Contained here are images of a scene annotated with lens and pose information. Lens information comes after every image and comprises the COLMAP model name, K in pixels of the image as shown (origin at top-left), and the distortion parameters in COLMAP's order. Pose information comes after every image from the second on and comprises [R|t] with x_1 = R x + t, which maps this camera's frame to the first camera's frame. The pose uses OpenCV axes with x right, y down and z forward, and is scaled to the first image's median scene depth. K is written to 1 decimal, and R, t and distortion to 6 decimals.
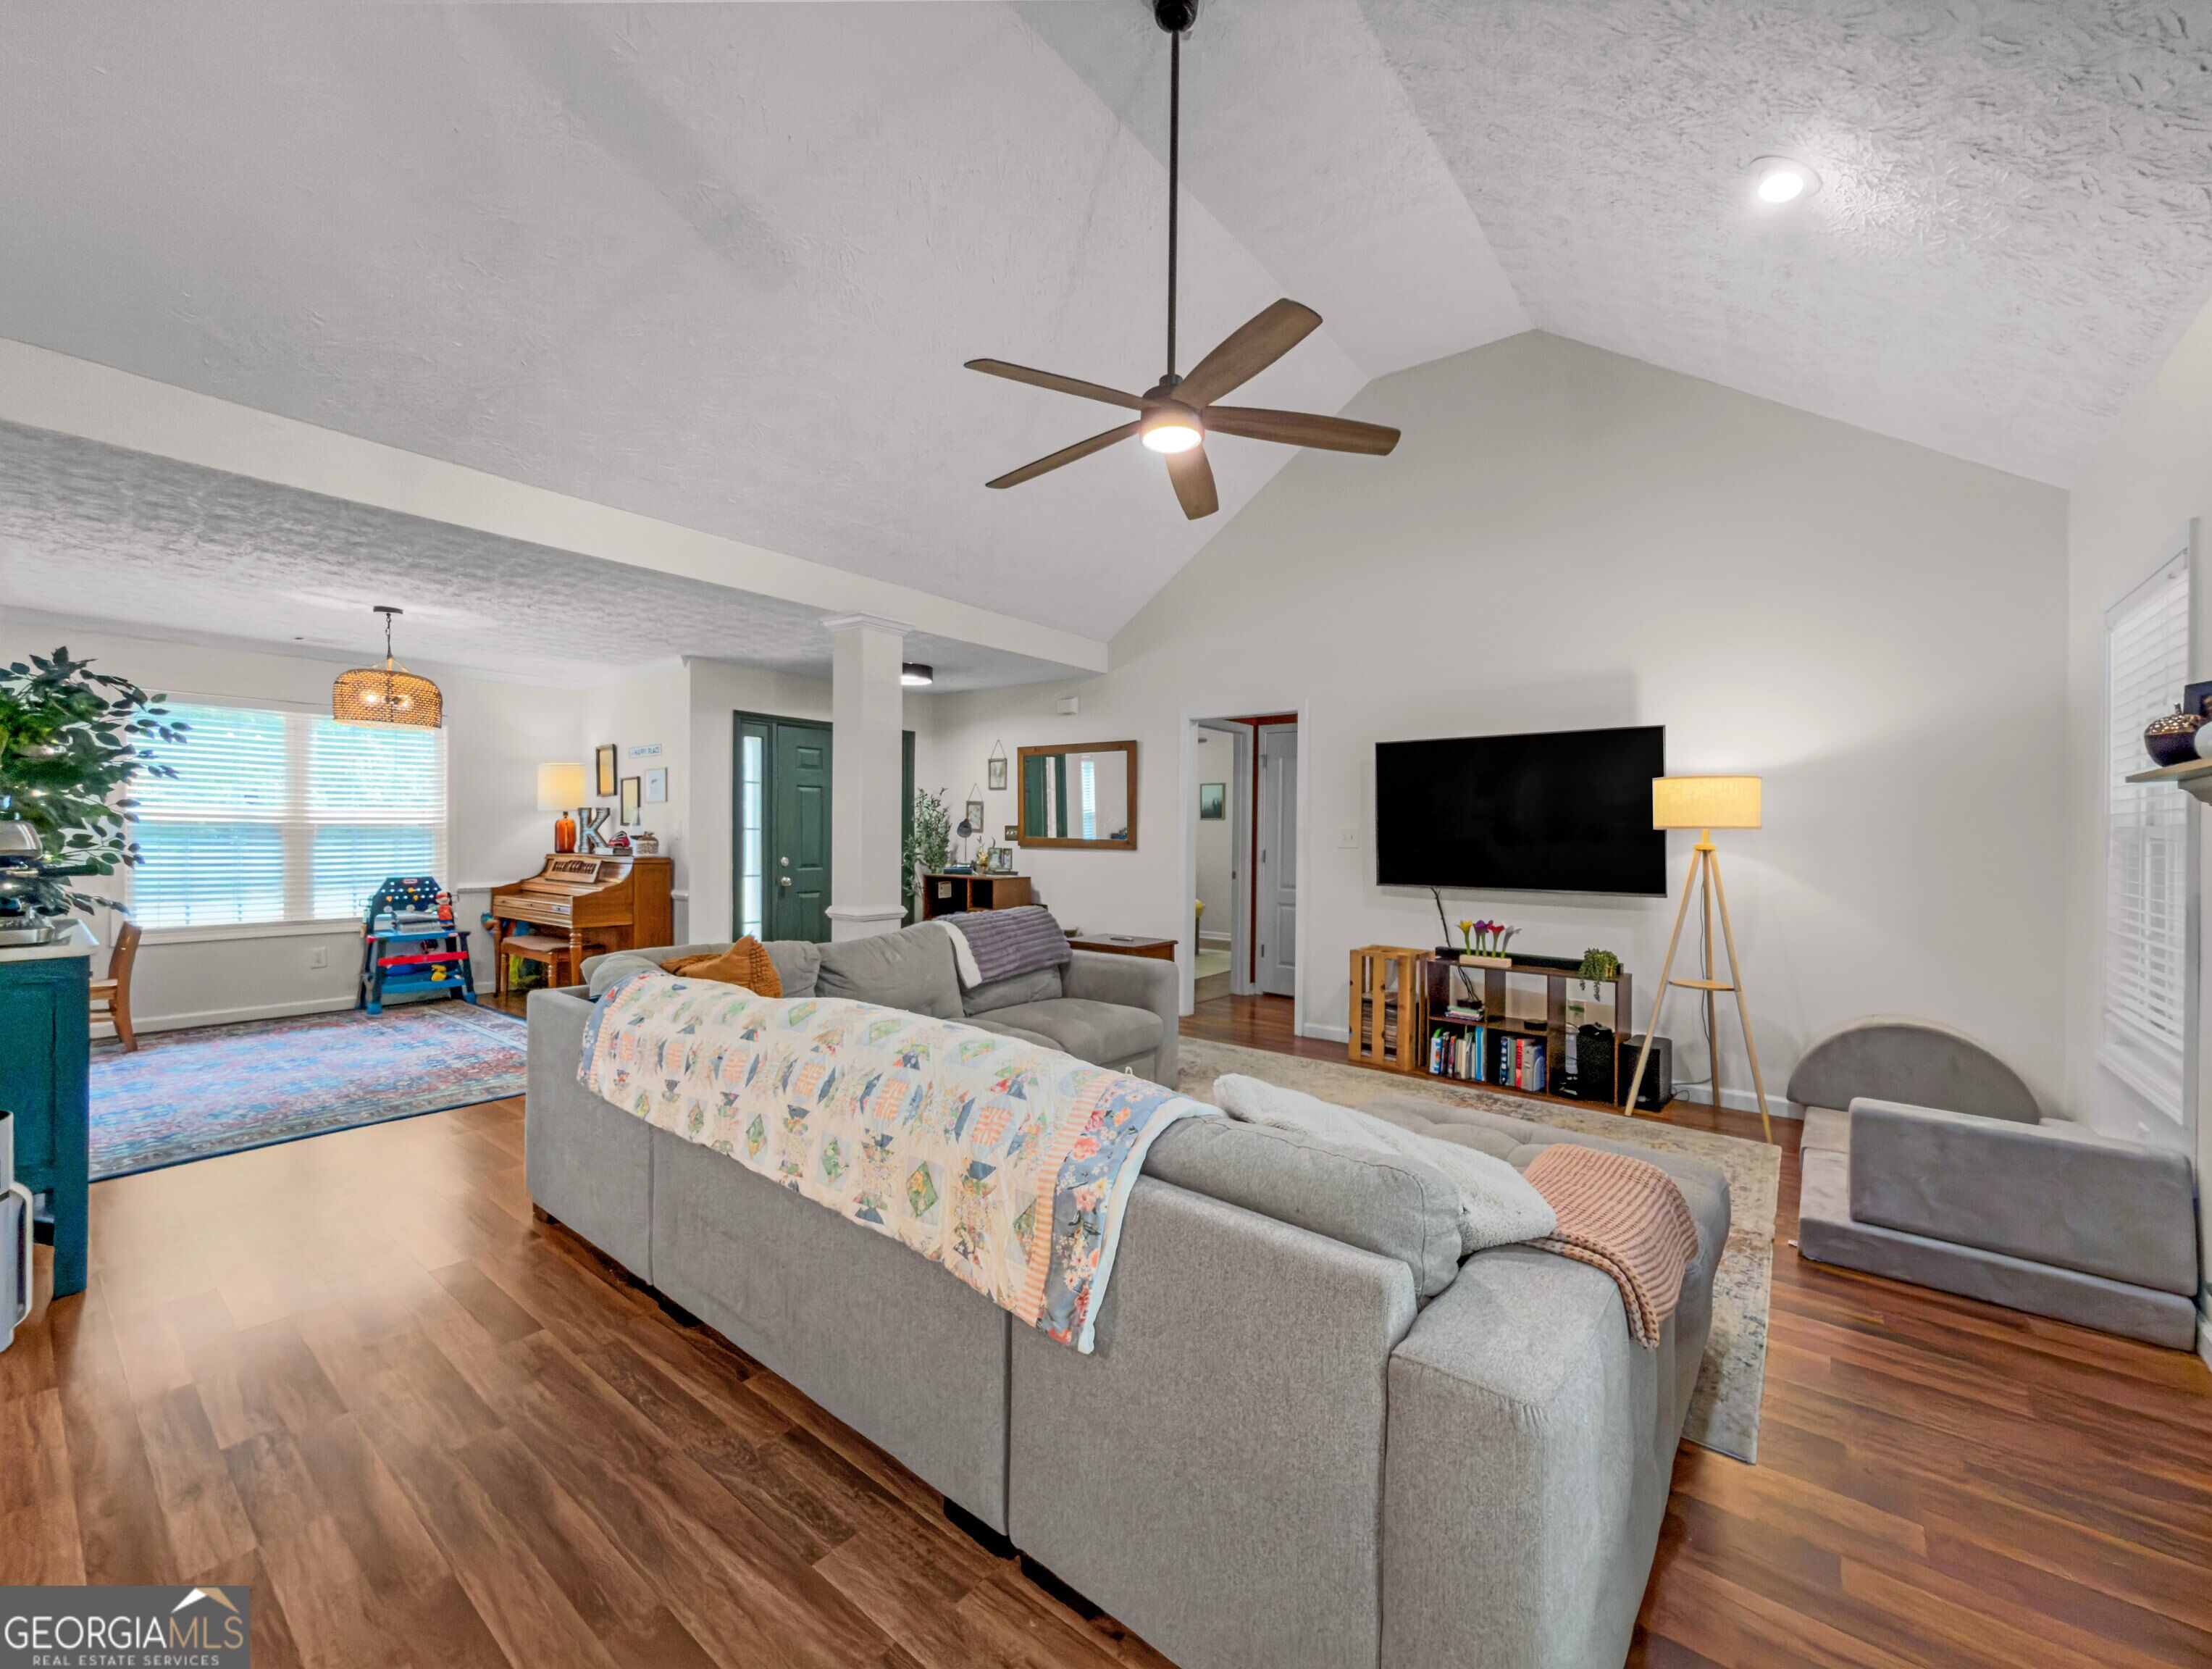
lens RADIAL K [[888.9, 0, 1106.0], [0, 888.9, 834.5], [0, 0, 1]] dist [-0.001477, 0.000353]
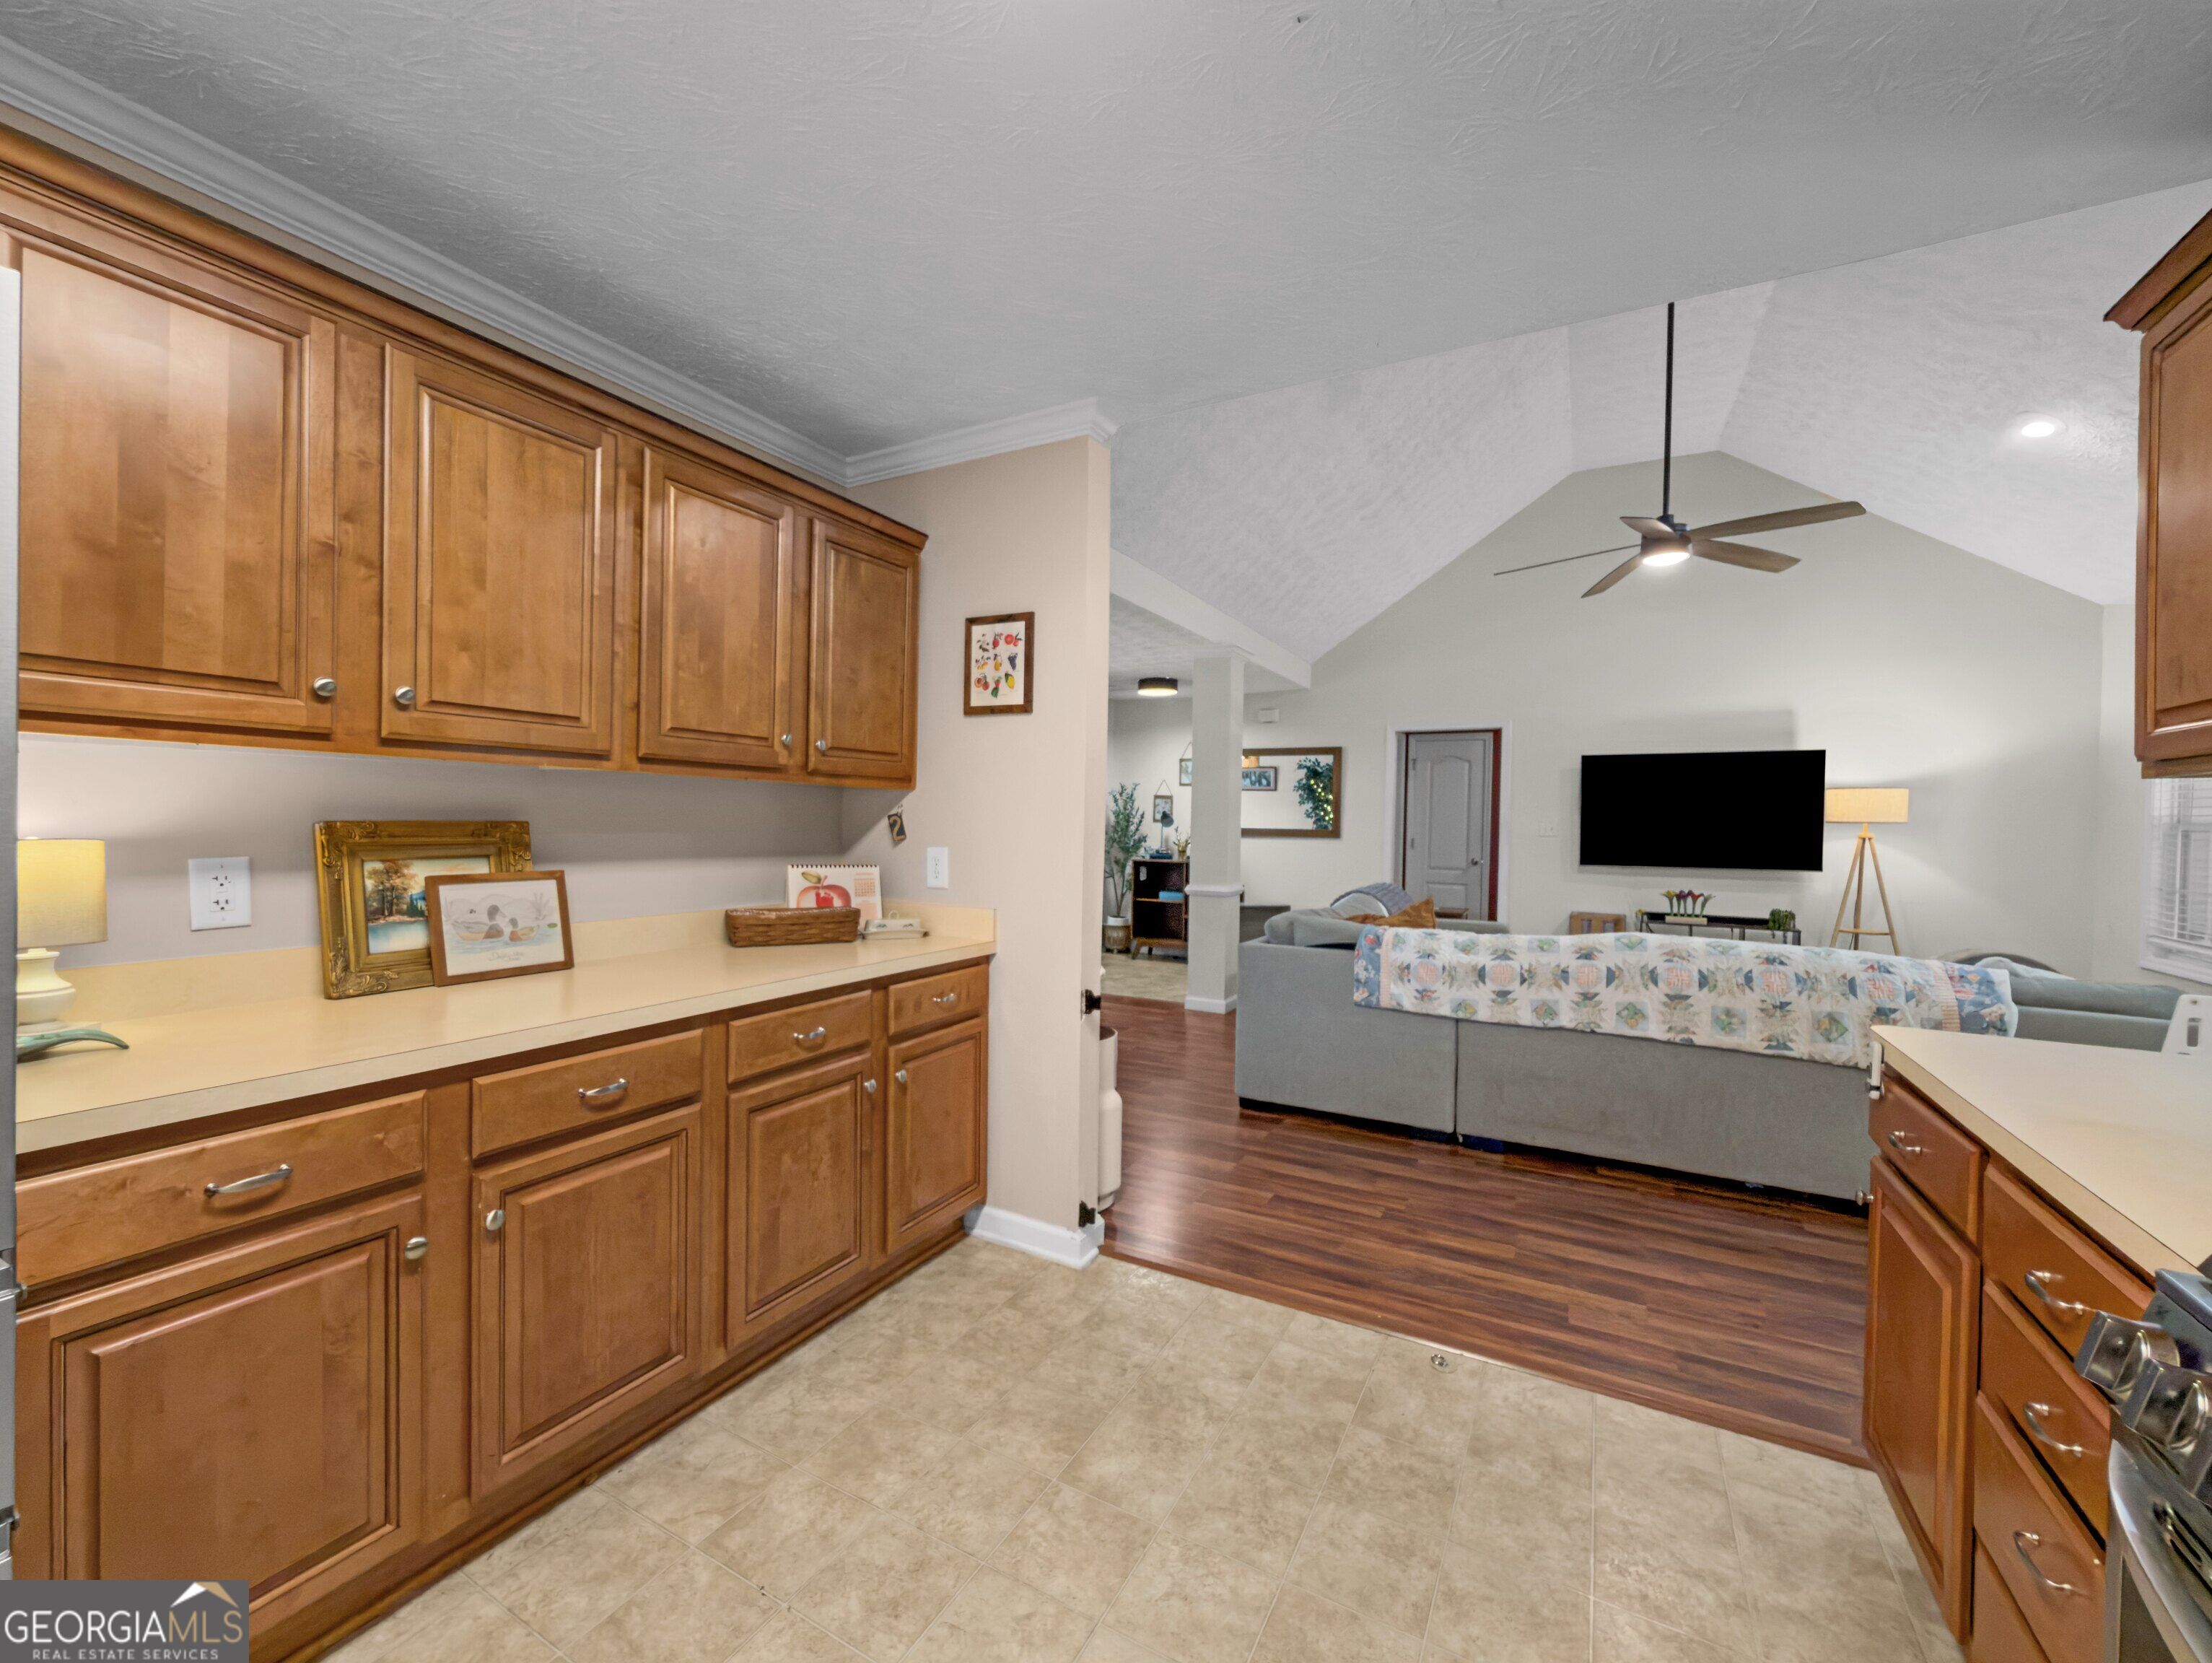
lens RADIAL K [[890.7, 0, 1094.5], [0, 890.7, 829.4], [0, 0, 1]] dist [0.000844, 0.000083]
pose [[0.987110, 0.000772, 0.160042, -0.722153], [-0.002179, 0.999960, 0.008621, -0.005610], [-0.160029, -0.008858, 0.987073, -0.199060]]
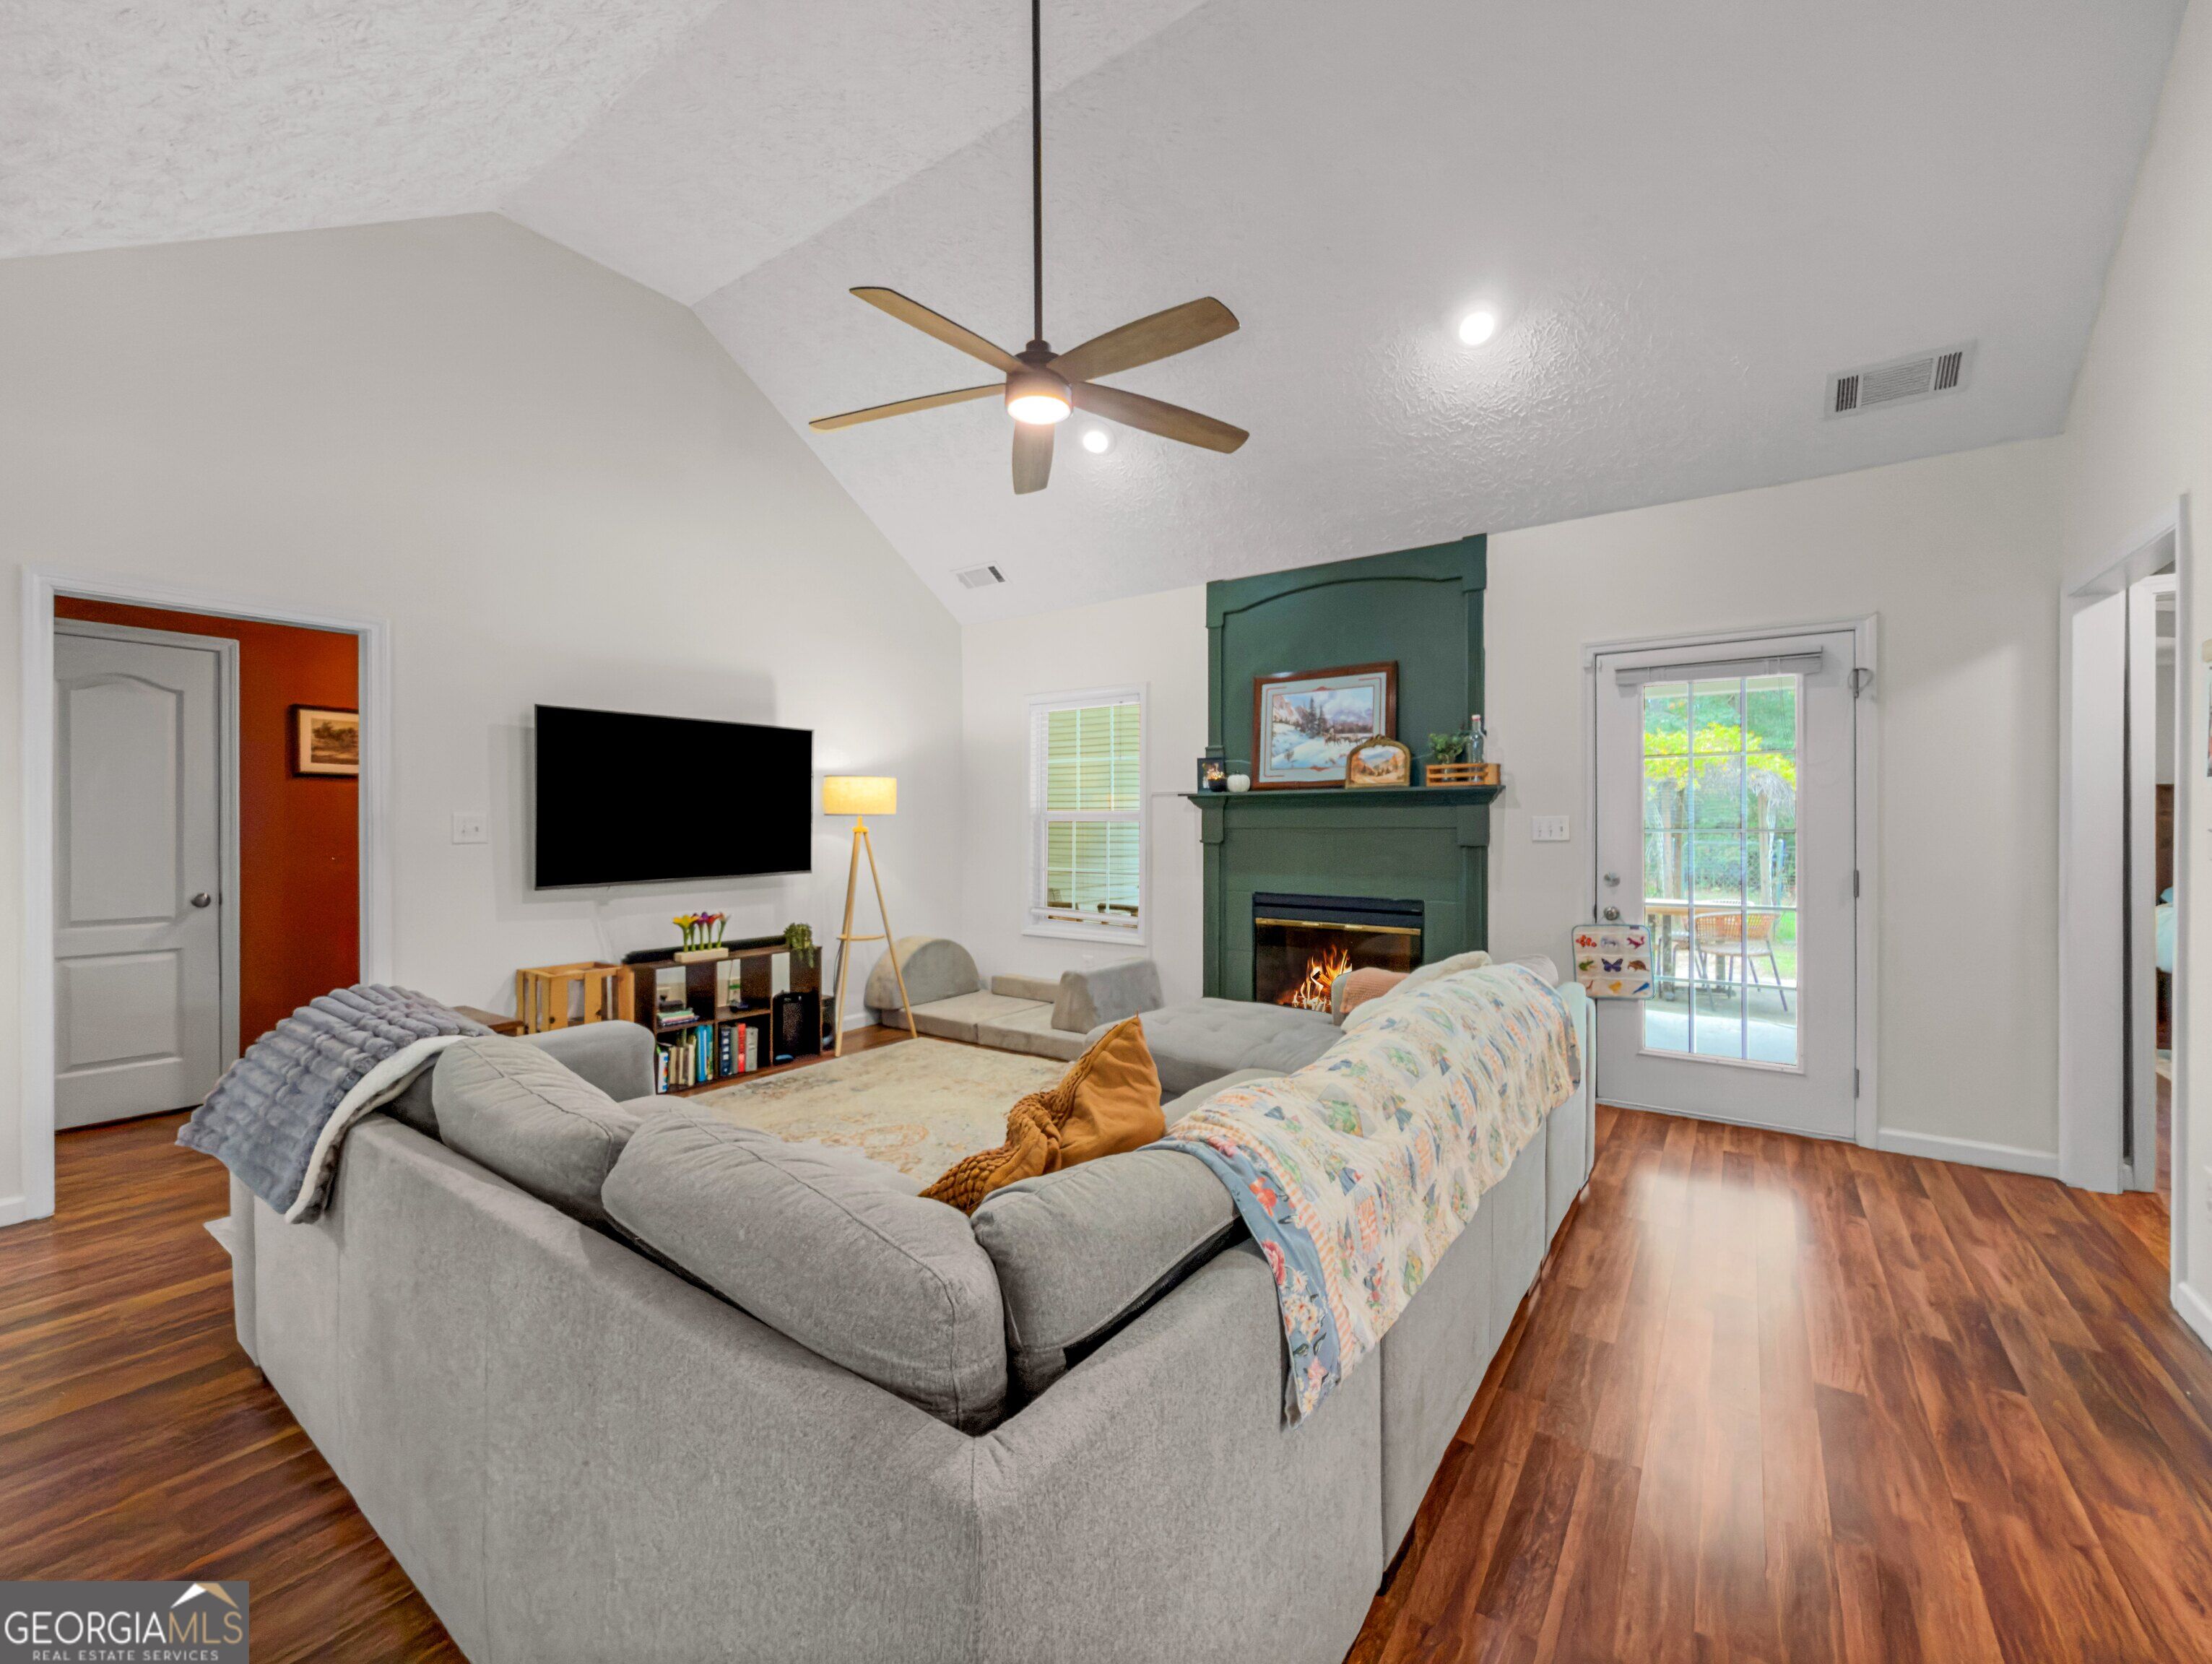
lens RADIAL K [[898.9, 0, 1118.0], [0, 898.9, 828.8], [0, 0, 1]] dist [0.000811, 0.000727]
pose [[-0.051098, -0.020457, 0.998484, -0.593540], [0.004499, 0.999775, 0.020714, -0.011234], [-0.998684, 0.005551, -0.050994, 0.647419]]
